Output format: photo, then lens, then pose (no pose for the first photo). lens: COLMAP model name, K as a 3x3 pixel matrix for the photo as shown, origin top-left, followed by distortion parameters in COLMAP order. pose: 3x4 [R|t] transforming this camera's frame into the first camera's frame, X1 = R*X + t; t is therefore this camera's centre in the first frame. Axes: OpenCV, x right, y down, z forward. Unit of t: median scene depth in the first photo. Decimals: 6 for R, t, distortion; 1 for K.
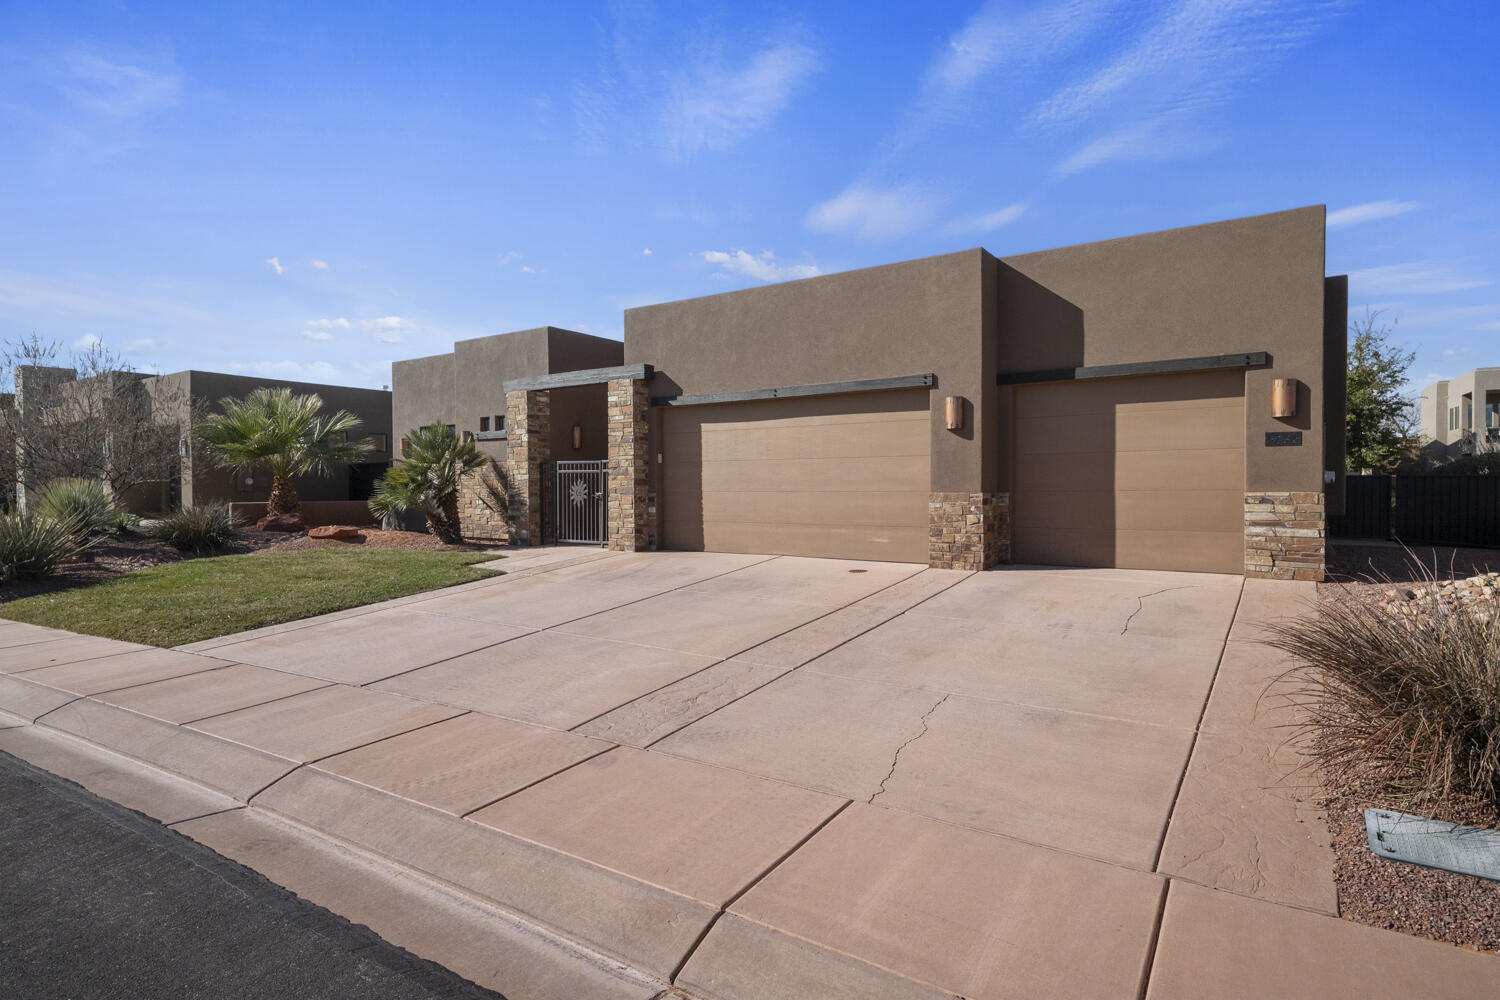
lens RADIAL K [[792.8, 0, 745.9], [0, 792.8, 501.9], [0, 0, 1]] dist [0.006473, -0.003462]
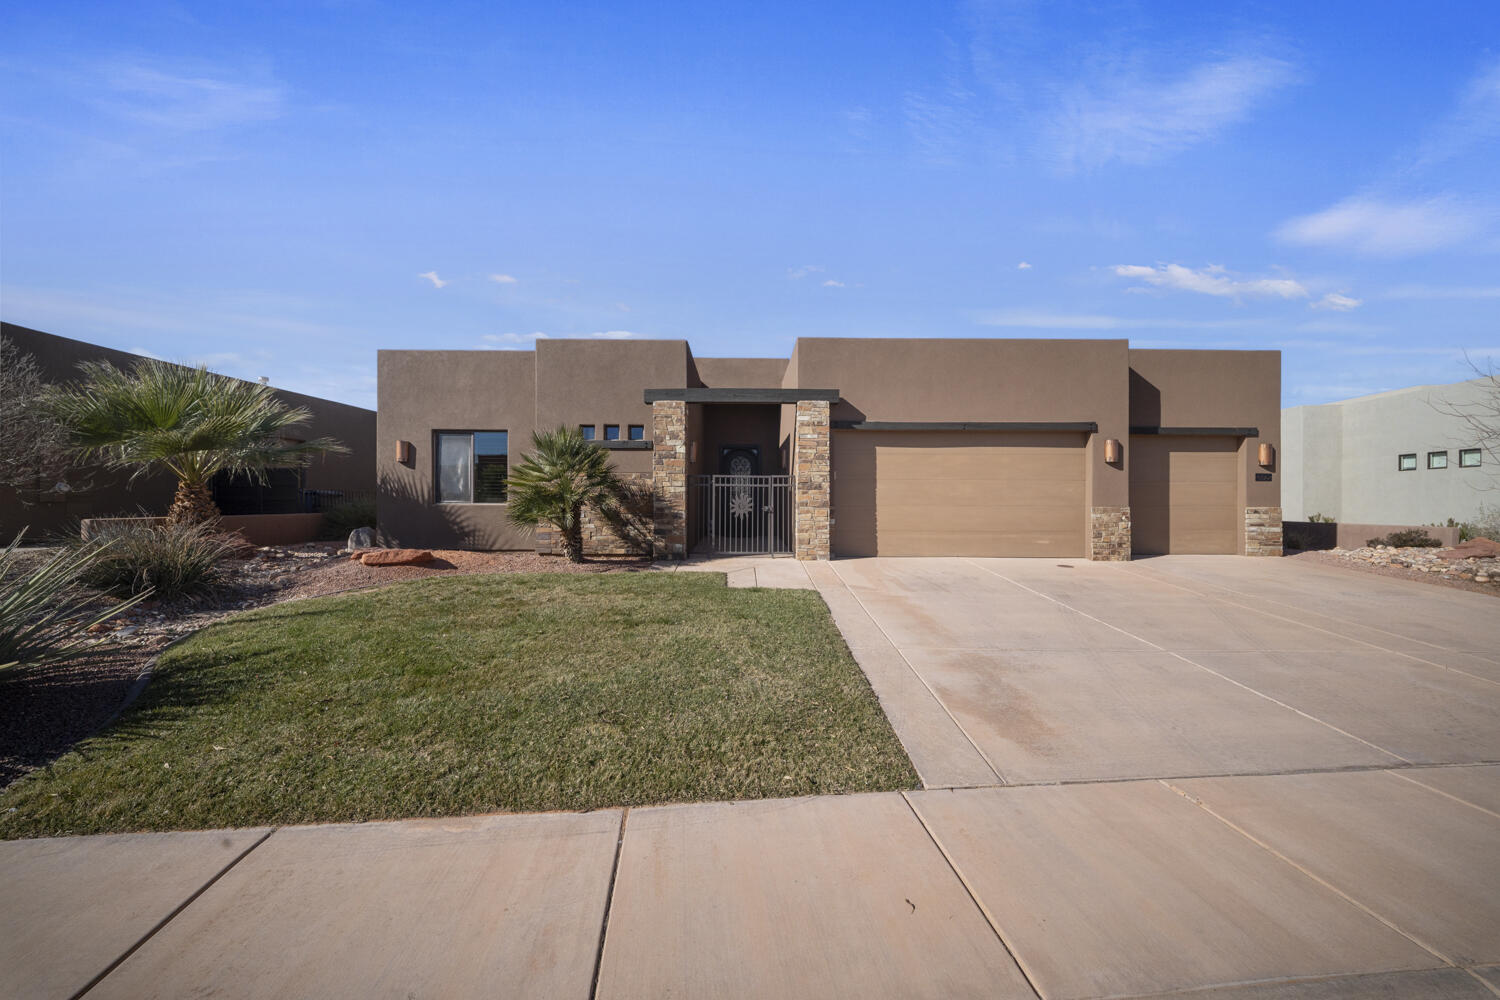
lens RADIAL K [[524.3, 0, 753.5], [0, 524.3, 500.4], [0, 0, 1]] dist [0.003889, -0.004052]
pose [[0.822620, 0.007332, 0.568544, -0.787654], [0.003495, 0.999833, -0.017950, -0.008546], [-0.568581, 0.016753, 0.822457, 0.578176]]
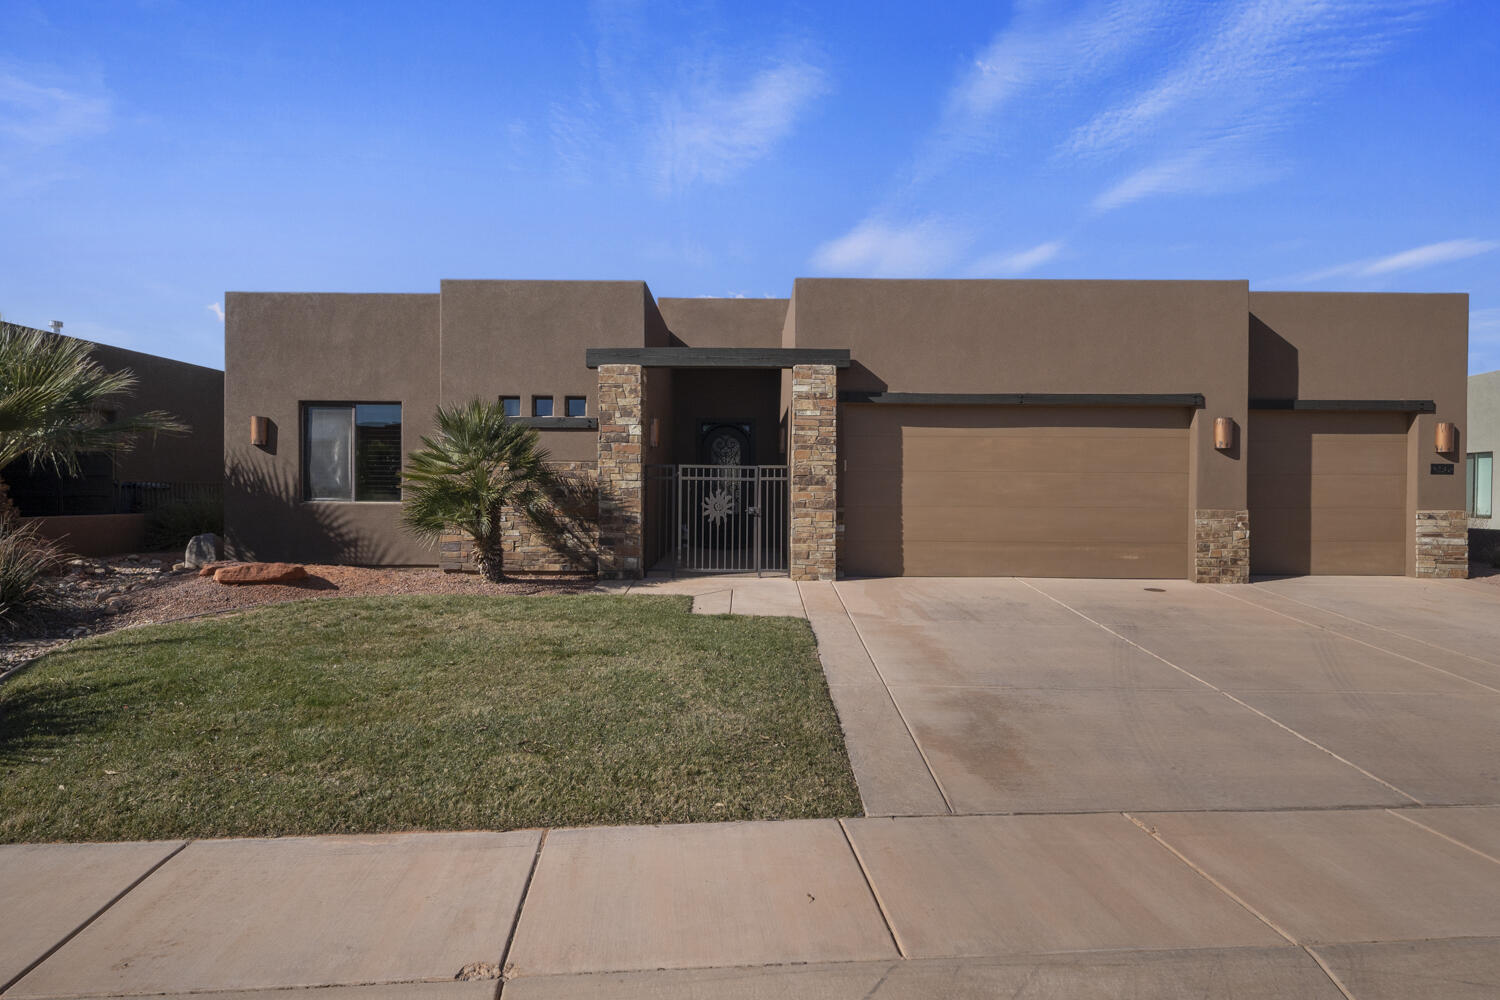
lens RADIAL K [[792.8, 0, 751.5], [0, 792.8, 501.5], [0, 0, 1]] dist [0.006473, -0.003462]
pose [[0.830153, 0.004665, 0.557517, -0.818625], [0.000264, 0.999962, -0.008761, -0.013233], [-0.557536, 0.007420, 0.830119, 0.469006]]
